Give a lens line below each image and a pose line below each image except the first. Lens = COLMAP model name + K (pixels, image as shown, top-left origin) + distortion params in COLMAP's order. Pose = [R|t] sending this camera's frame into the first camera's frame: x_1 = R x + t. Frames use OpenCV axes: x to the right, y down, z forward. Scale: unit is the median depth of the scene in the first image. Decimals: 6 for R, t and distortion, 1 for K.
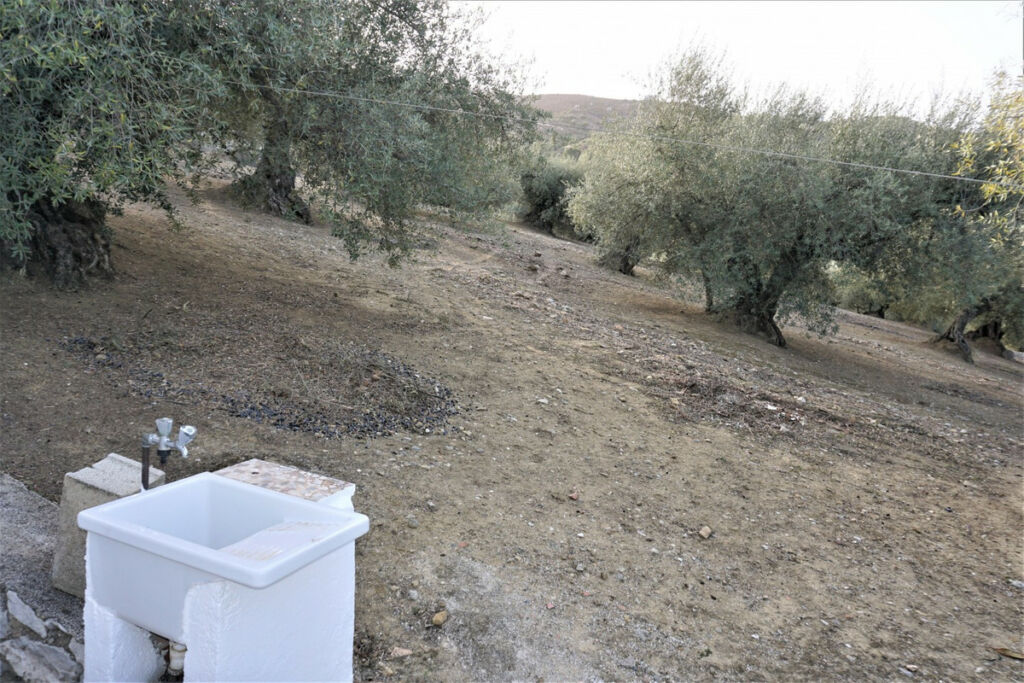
lens RADIAL K [[671.9, 0, 512.5], [0, 671.9, 341.3], [0, 0, 1]] dist [-0.006282, -0.000550]
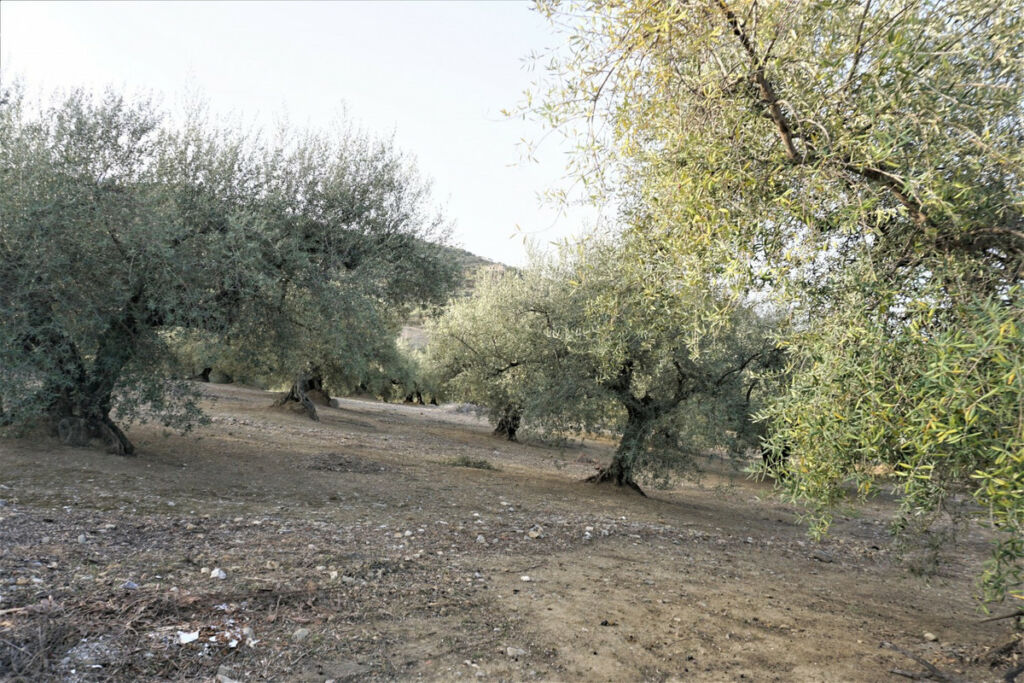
lens RADIAL K [[671.9, 0, 512.5], [0, 671.9, 344.6], [0, 0, 1]] dist [-0.006282, -0.000550]
pose [[0.577852, -0.082530, 0.811958, 0.074276], [0.154593, 0.987932, -0.009604, -0.037796], [-0.801366, 0.131073, 0.583637, 0.258709]]
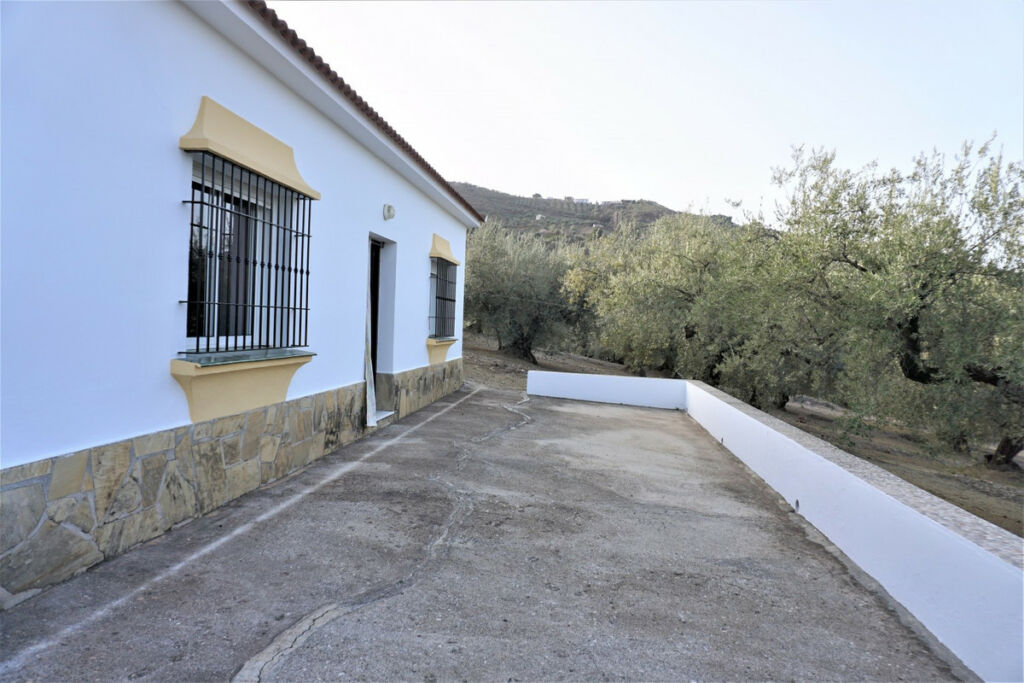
lens RADIAL K [[671.9, 0, 511.8], [0, 671.9, 337.7], [0, 0, 1]] dist [-0.006282, -0.000550]
pose [[0.952829, -0.013986, 0.303186, -0.293861], [0.050936, 0.992138, -0.114312, 0.161586], [-0.299204, 0.124363, 0.946050, -0.951658]]
